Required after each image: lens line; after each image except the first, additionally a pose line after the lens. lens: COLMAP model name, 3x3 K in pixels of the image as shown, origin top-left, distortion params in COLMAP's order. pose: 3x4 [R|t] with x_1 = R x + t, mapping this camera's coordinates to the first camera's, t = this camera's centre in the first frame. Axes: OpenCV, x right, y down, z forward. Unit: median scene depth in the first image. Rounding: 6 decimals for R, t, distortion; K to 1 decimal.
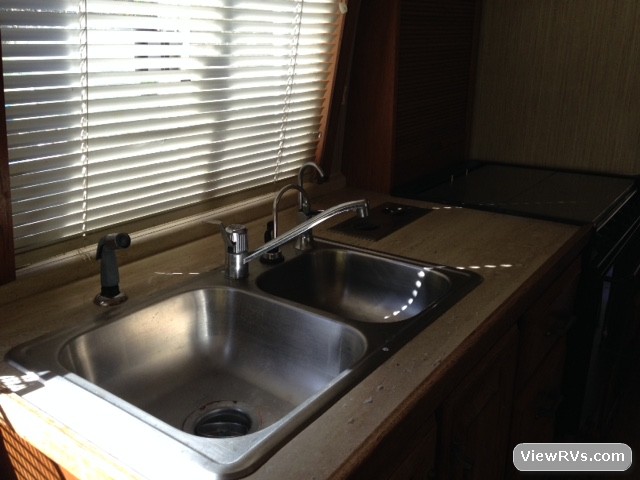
lens RADIAL K [[599.1, 0, 319.1], [0, 599.1, 241.4], [0, 0, 1]] dist [0.143218, 0.000000]
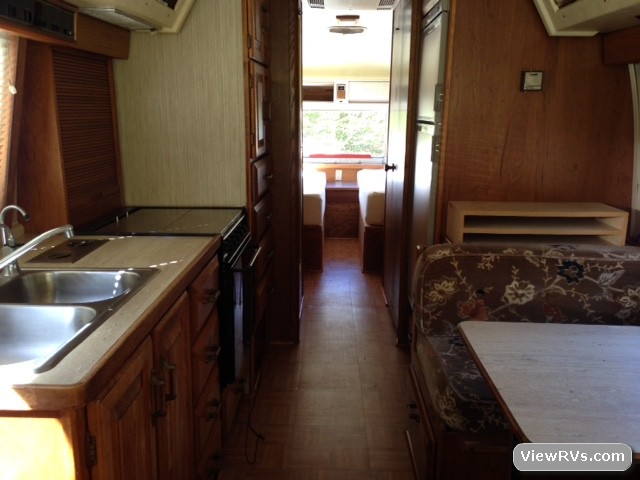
lens RADIAL K [[602.3, 0, 317.9], [0, 602.3, 239.3], [0, 0, 1]] dist [0.073869, 0.000000]
pose [[0.831810, -0.113694, 0.543291, -0.166672], [0.174137, 0.982834, -0.060938, 0.116126], [-0.527037, 0.145296, 0.837330, -0.370532]]
